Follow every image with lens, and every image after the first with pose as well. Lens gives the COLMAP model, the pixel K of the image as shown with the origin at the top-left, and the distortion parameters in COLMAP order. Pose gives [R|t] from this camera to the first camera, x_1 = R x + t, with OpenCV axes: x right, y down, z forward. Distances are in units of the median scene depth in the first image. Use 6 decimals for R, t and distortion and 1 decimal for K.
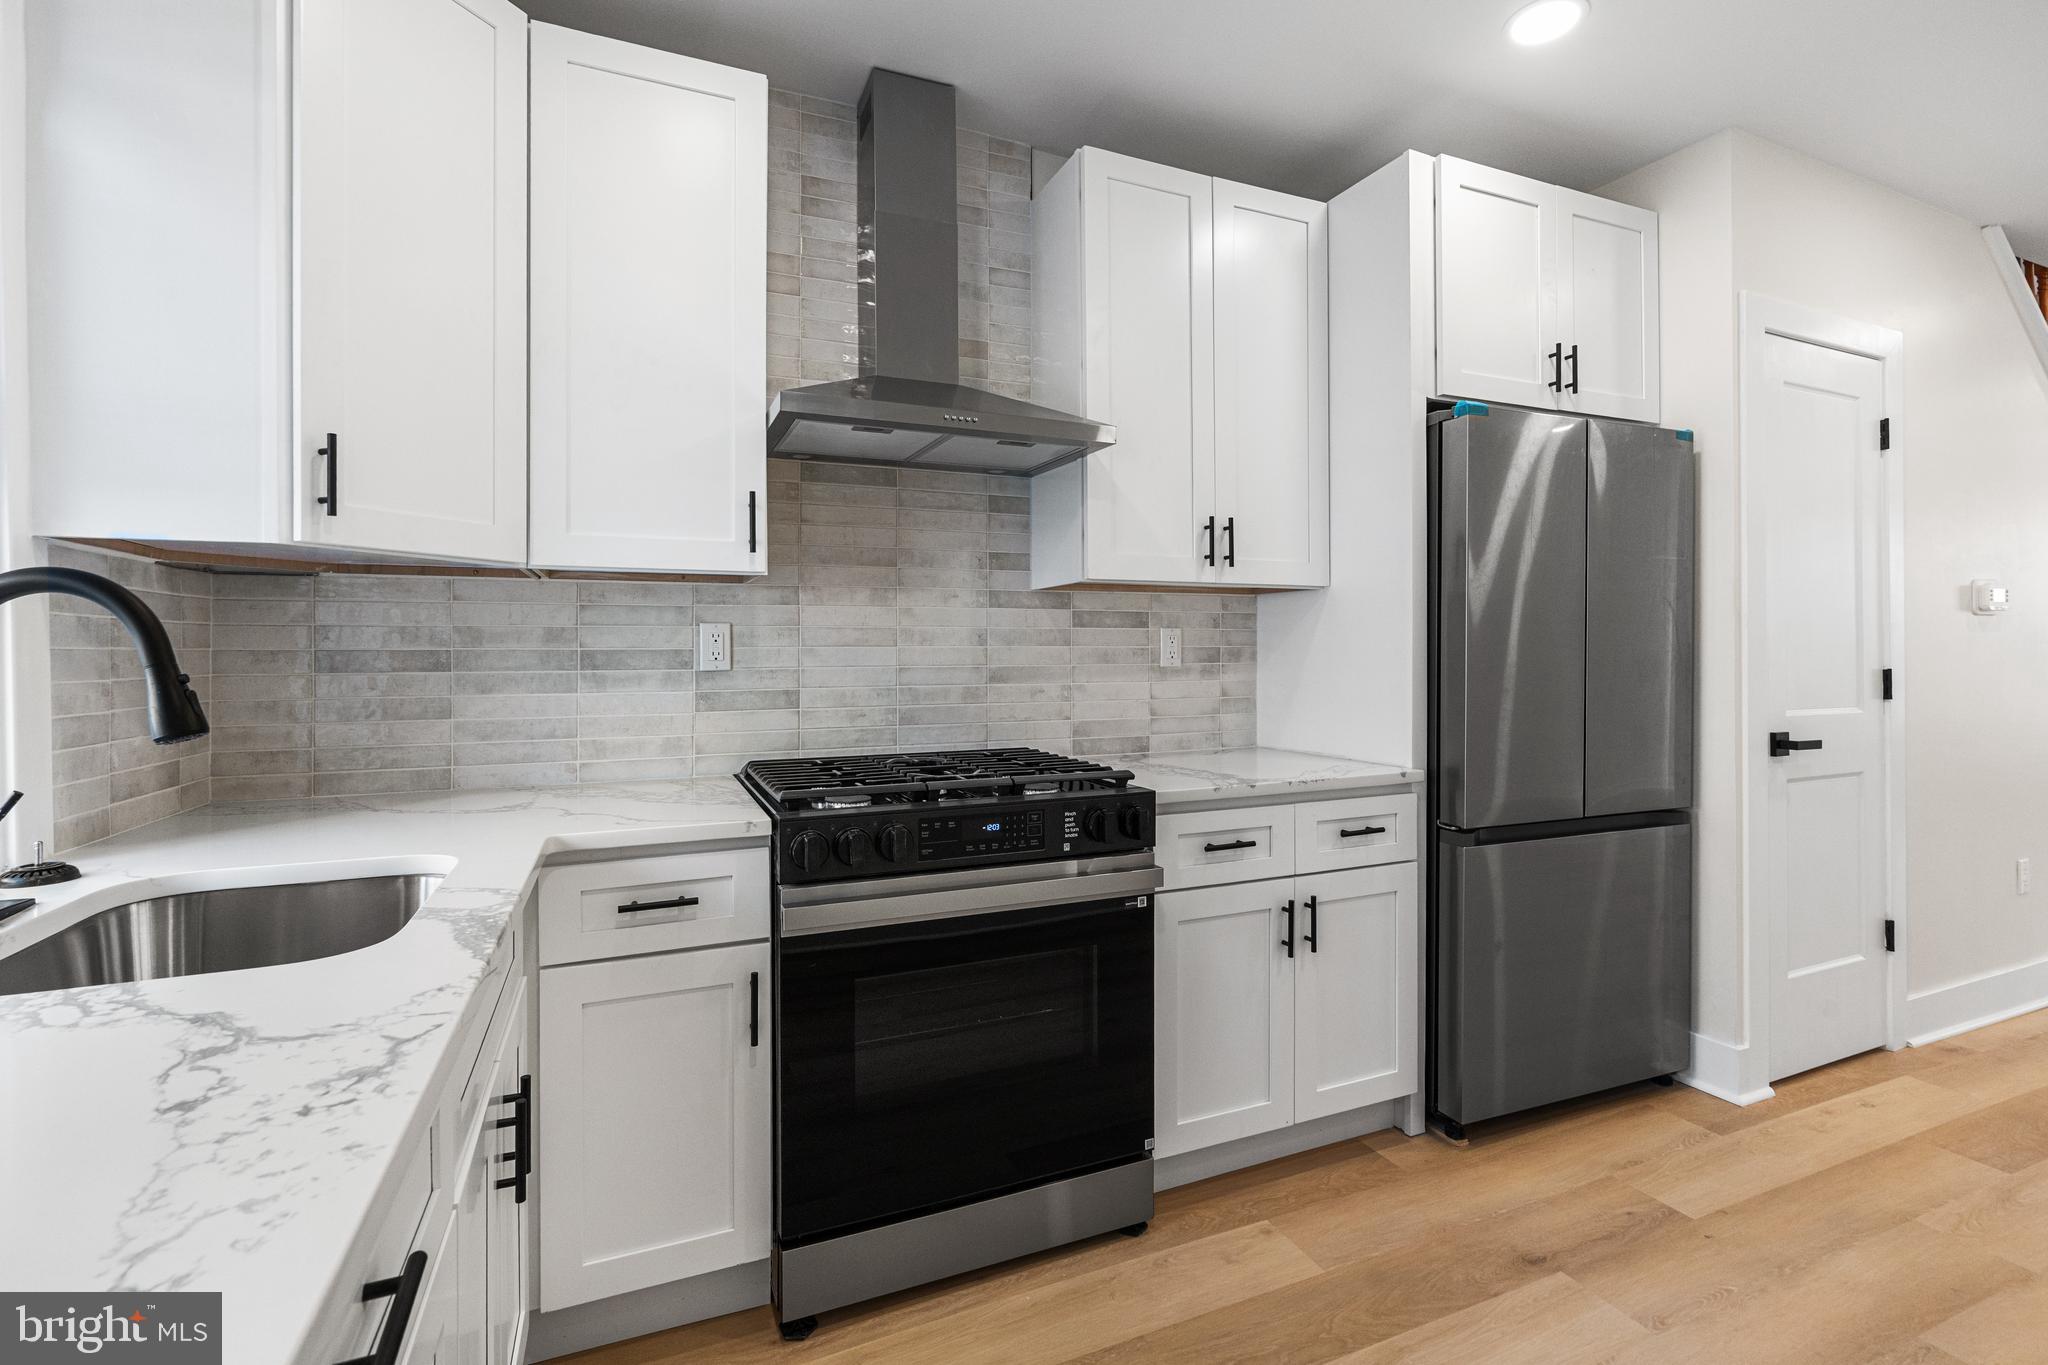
lens RADIAL K [[943.3, 0, 1018.2], [0, 943.3, 662.2], [0, 0, 1]] dist [-0.001287, 0.001664]
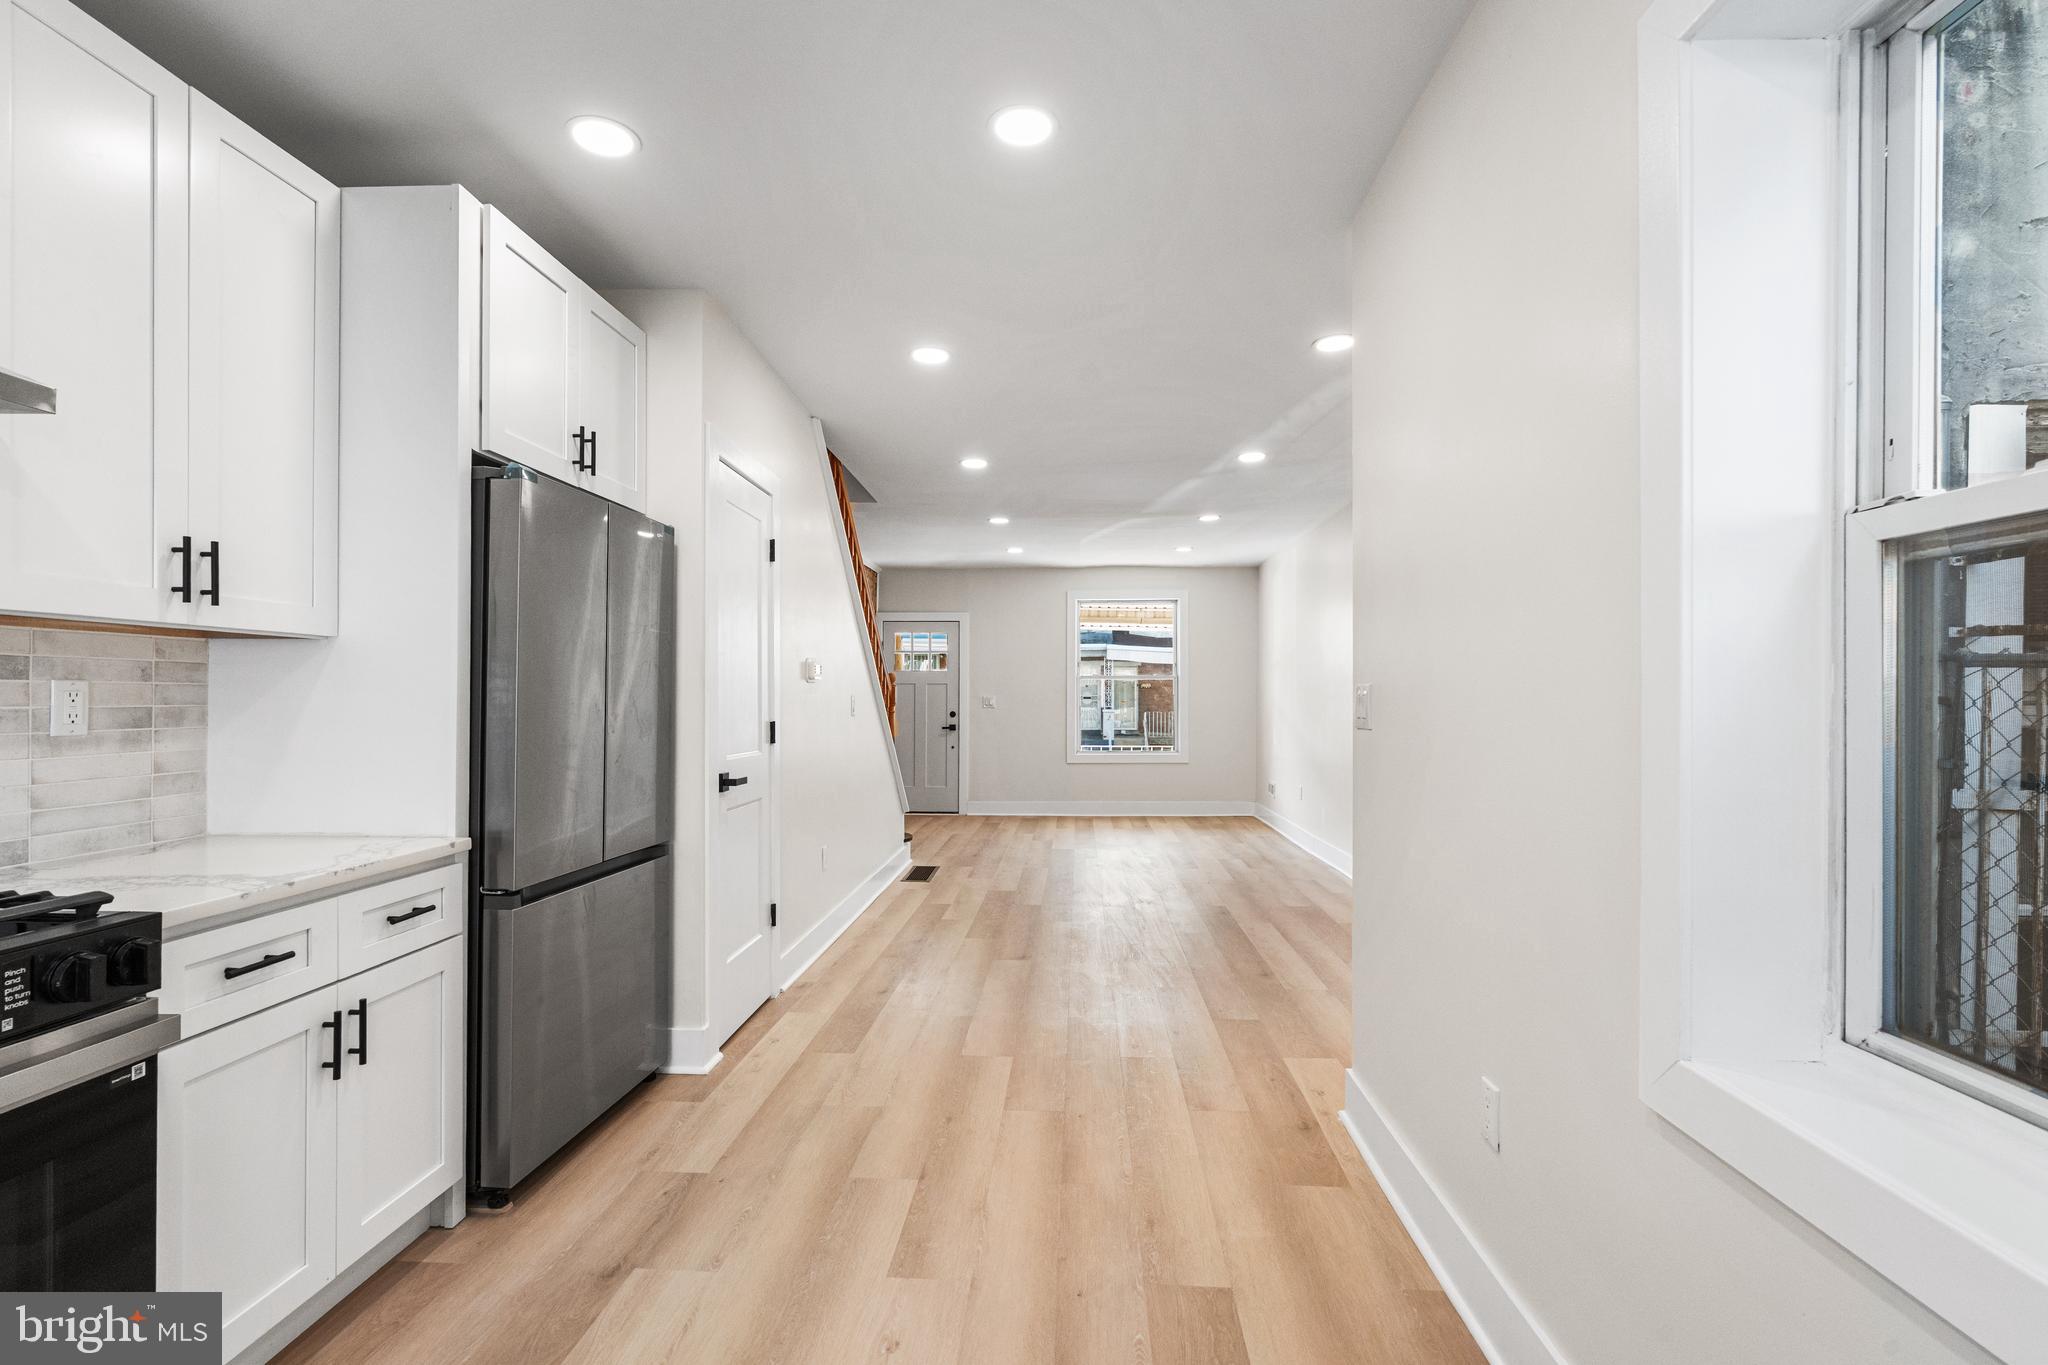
lens RADIAL K [[952.6, 0, 1031.8], [0, 952.6, 706.4], [0, 0, 1]] dist [-0.000275, 0.000482]
pose [[0.436338, -0.003142, 0.899777, -0.190024], [0.003884, 0.999991, 0.001608, -0.017907], [-0.899774, 0.002793, 0.436347, 0.064084]]
